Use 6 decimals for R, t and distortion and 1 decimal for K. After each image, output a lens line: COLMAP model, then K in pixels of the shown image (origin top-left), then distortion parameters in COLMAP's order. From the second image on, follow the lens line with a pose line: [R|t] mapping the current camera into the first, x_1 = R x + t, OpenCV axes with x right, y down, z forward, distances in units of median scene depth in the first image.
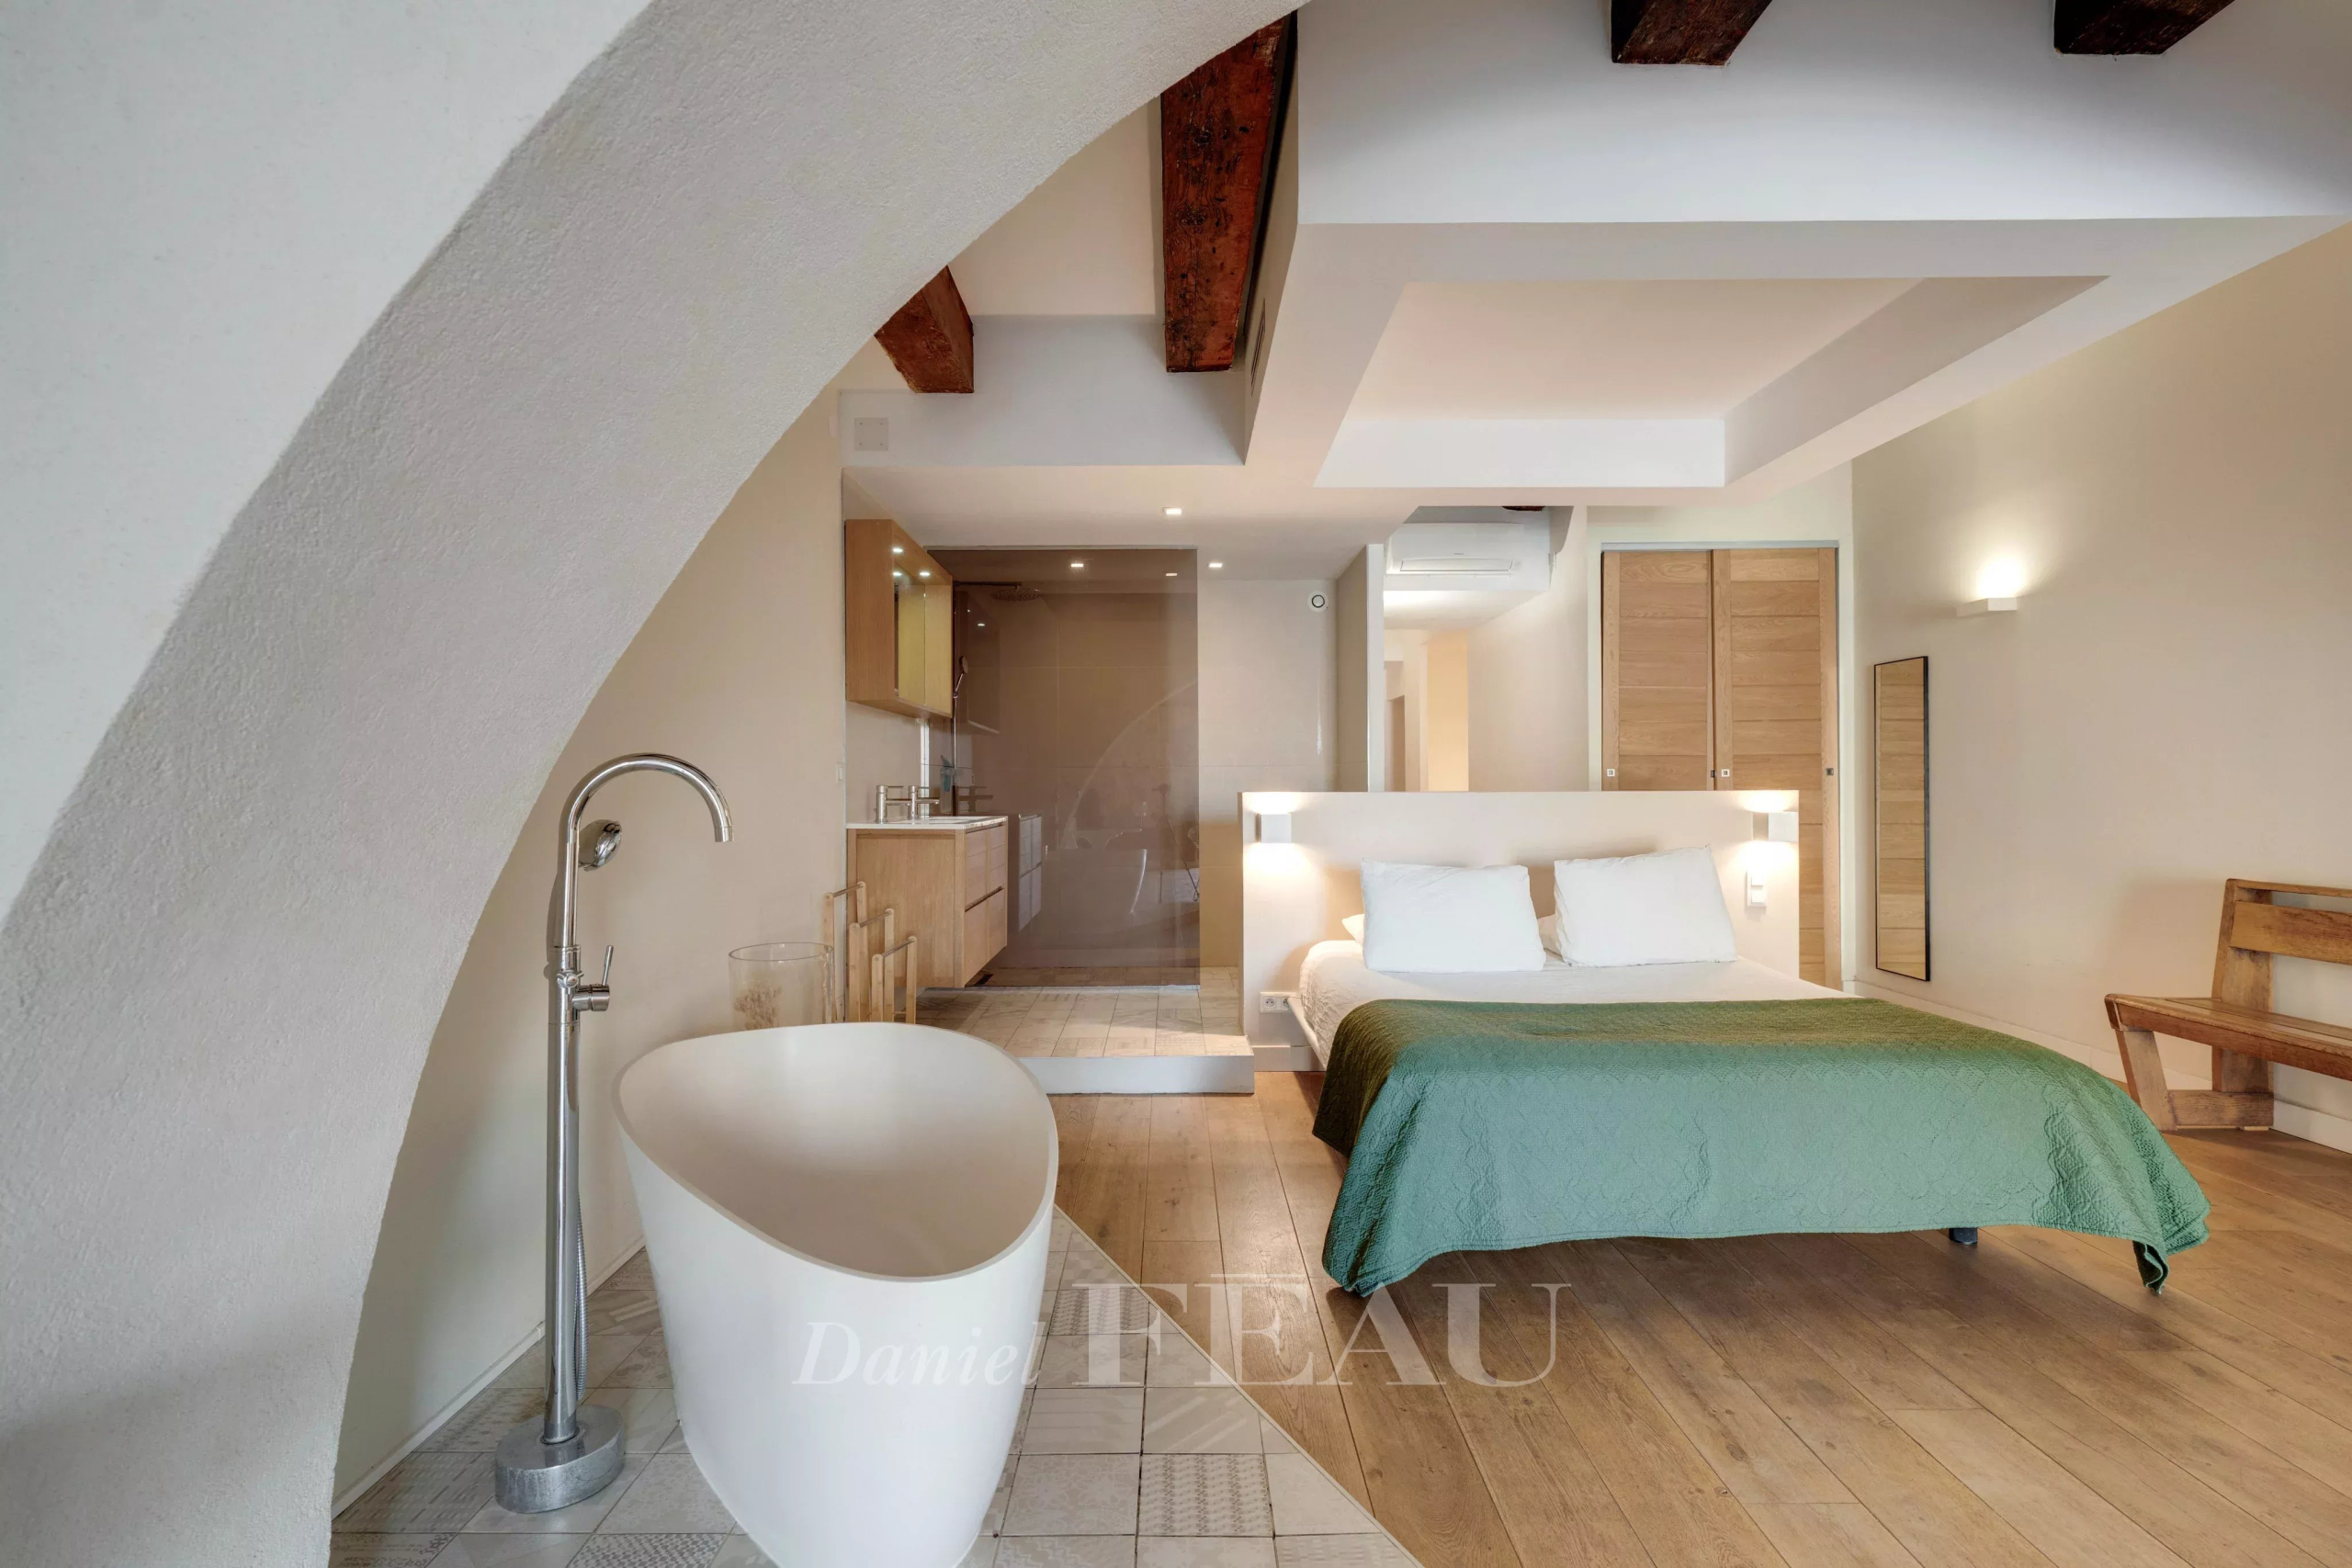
lens RADIAL K [[1002.3, 0, 1117.9], [0, 1002.3, 780.6], [0, 0, 1]] dist [0.001450, 0.000265]
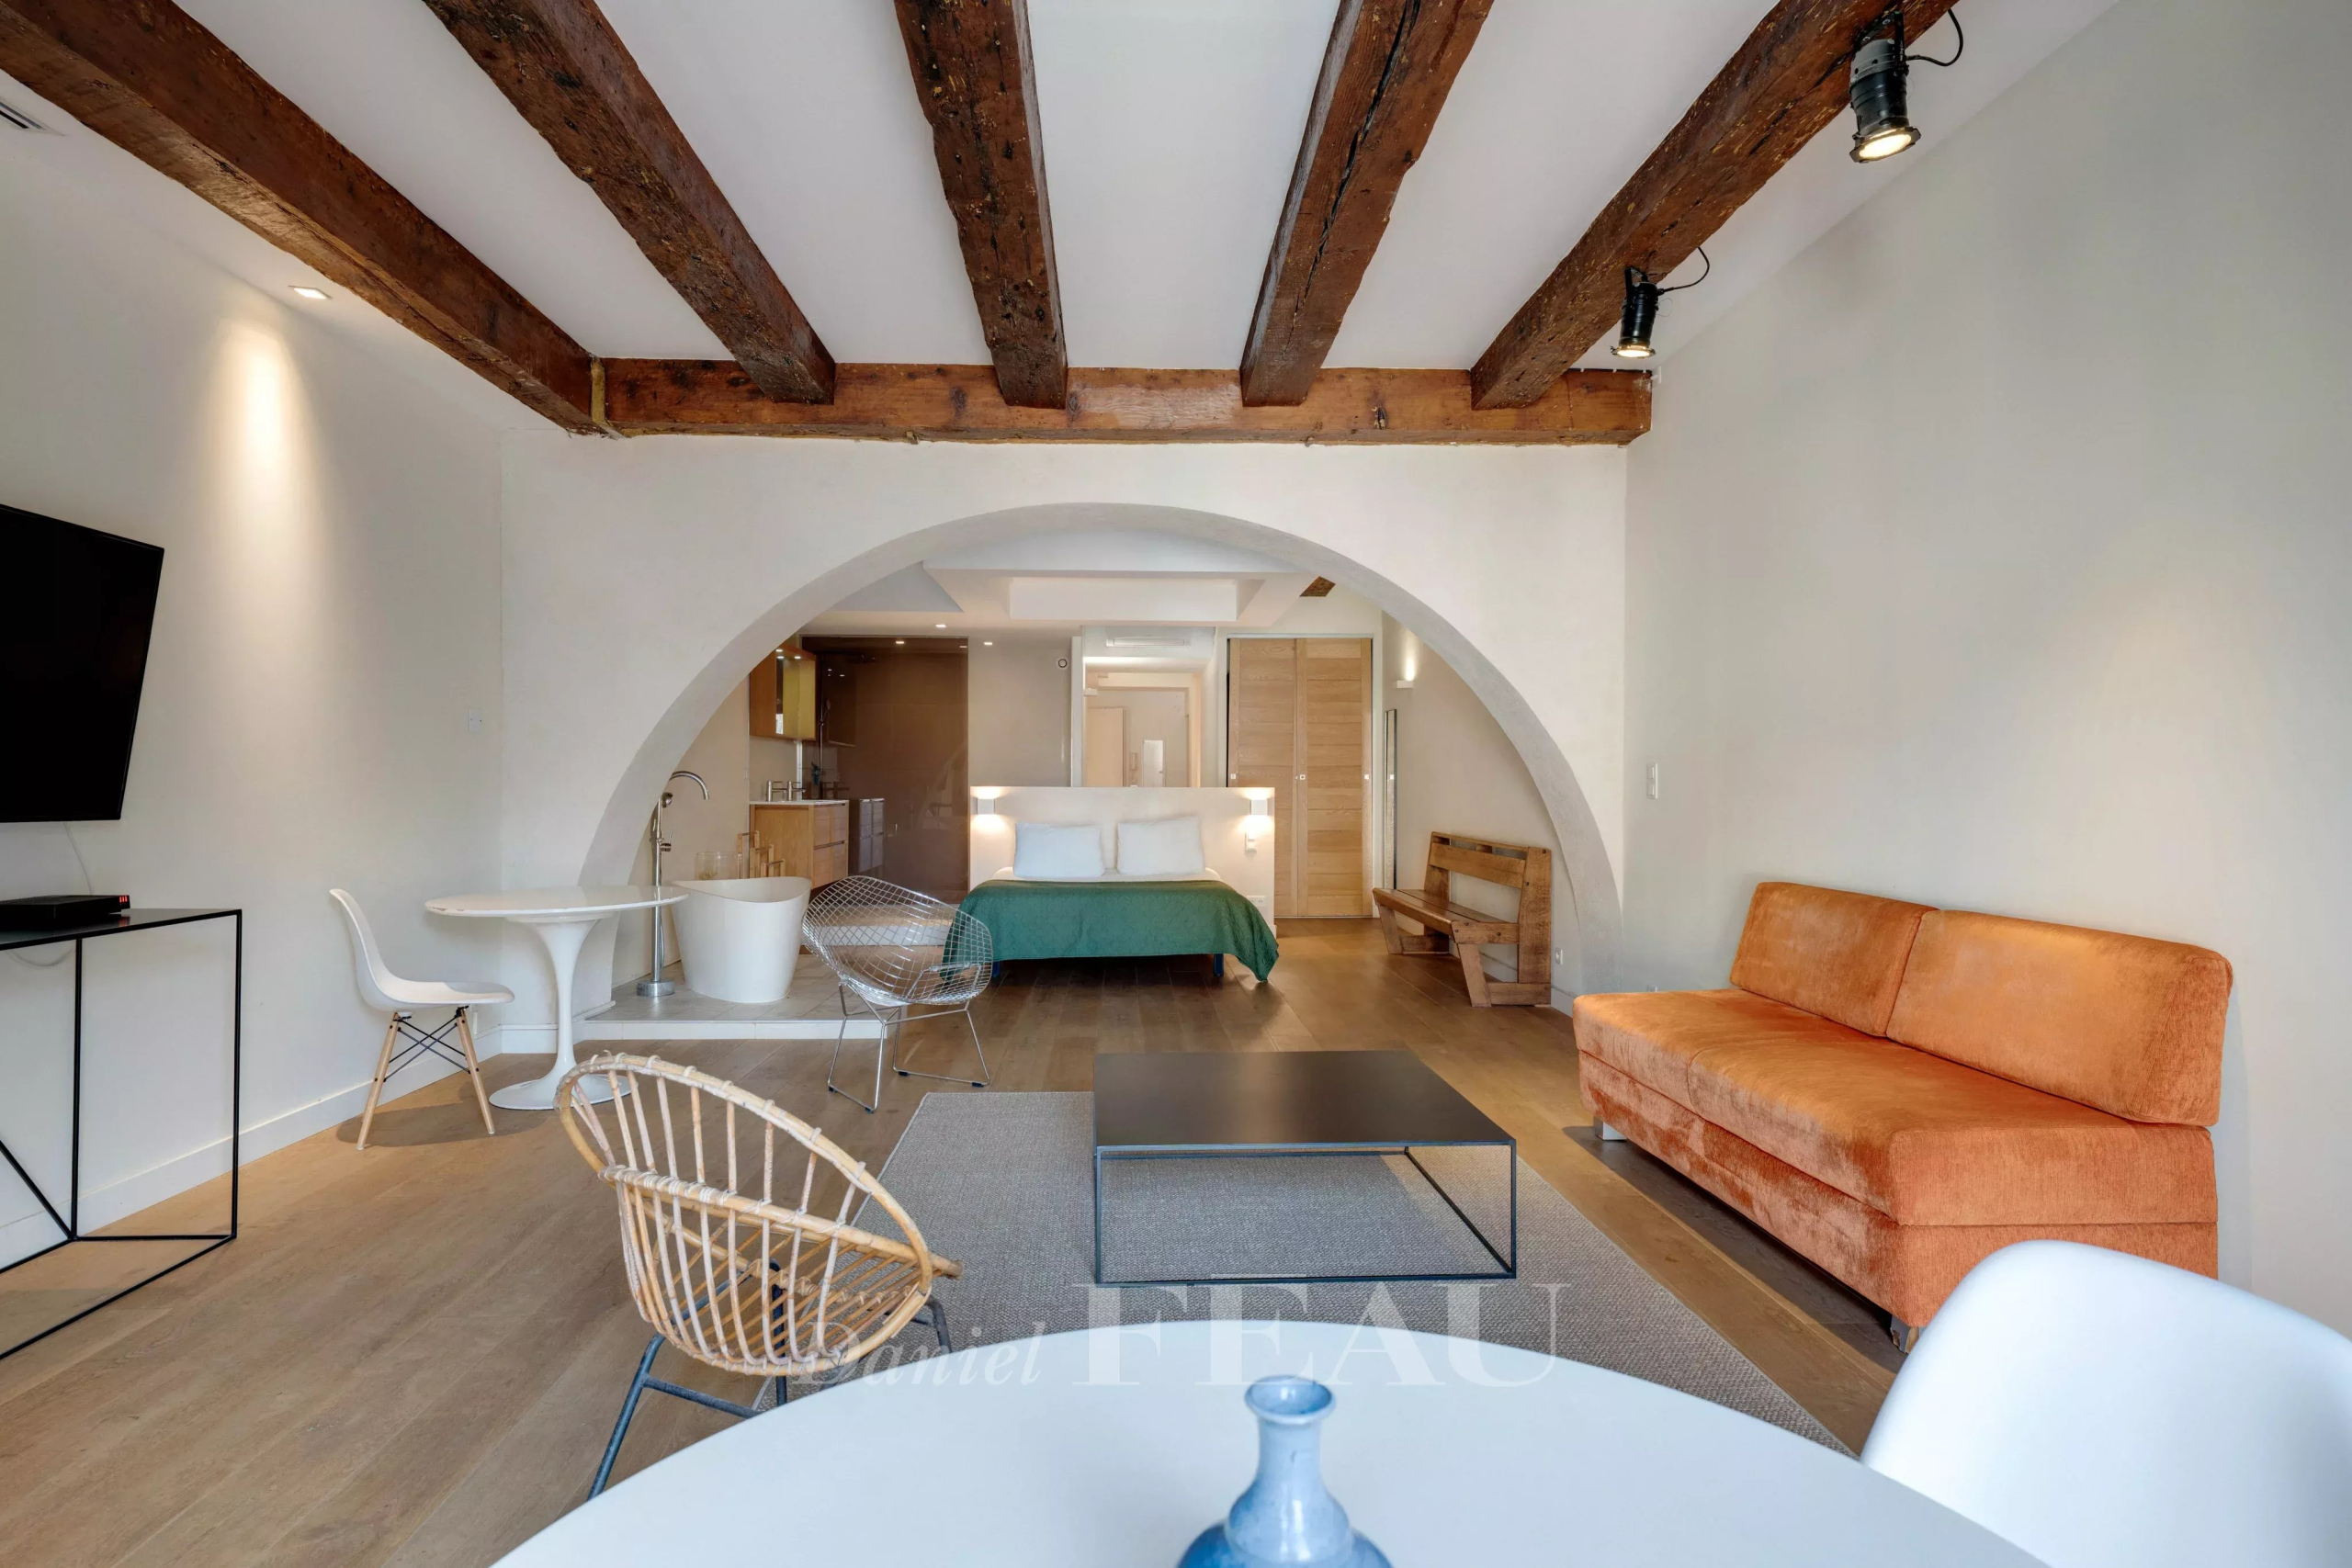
lens RADIAL K [[1318.9, 0, 1176.0], [0, 1318.9, 784.0], [0, 0, 1]] dist [0.025936, 0.000996]
pose [[0.999331, 0.008205, 0.035654, 0.364582], [-0.008543, 0.999920, 0.009321, -0.016096], [-0.035574, -0.009619, 0.999321, -1.248921]]
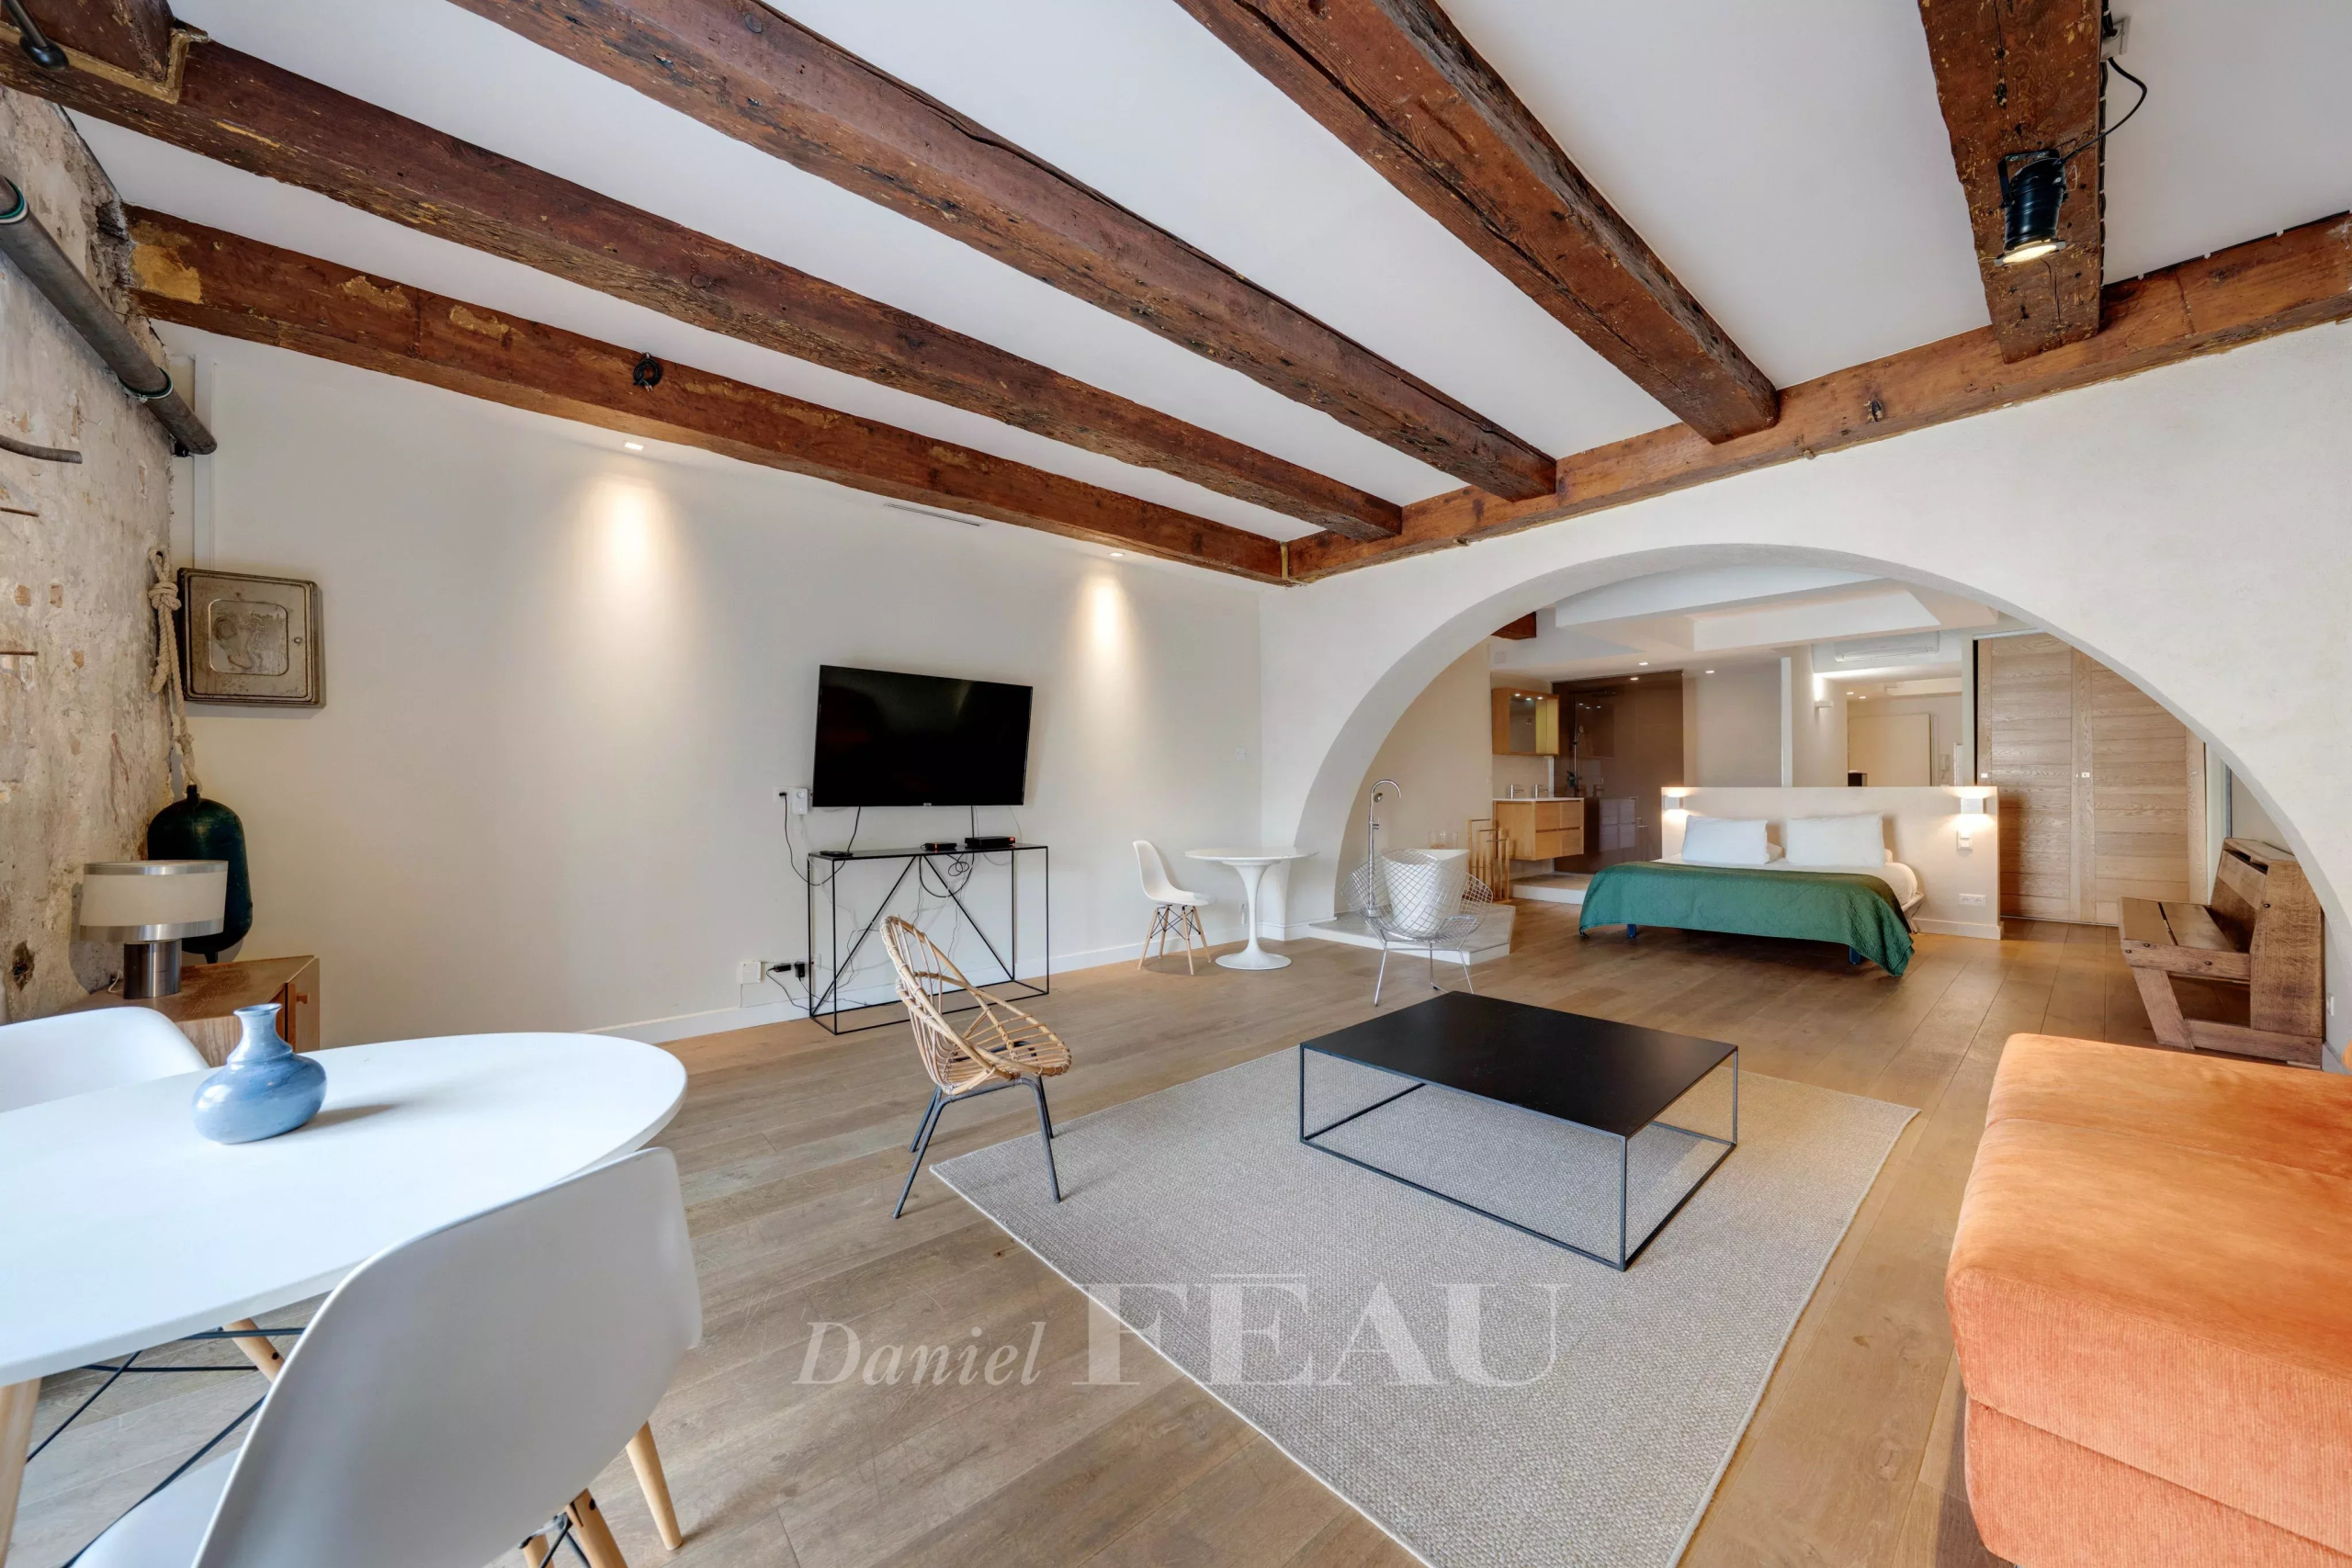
lens RADIAL K [[857.7, 0, 1166.0], [0, 857.7, 781.9], [0, 0, 1]] dist [-0.005197, 0.000278]
pose [[0.617166, -0.002858, -0.786828, 0.860214], [0.009237, 0.999951, 0.003613, -0.016107], [0.786779, -0.009498, 0.617162, -0.989767]]
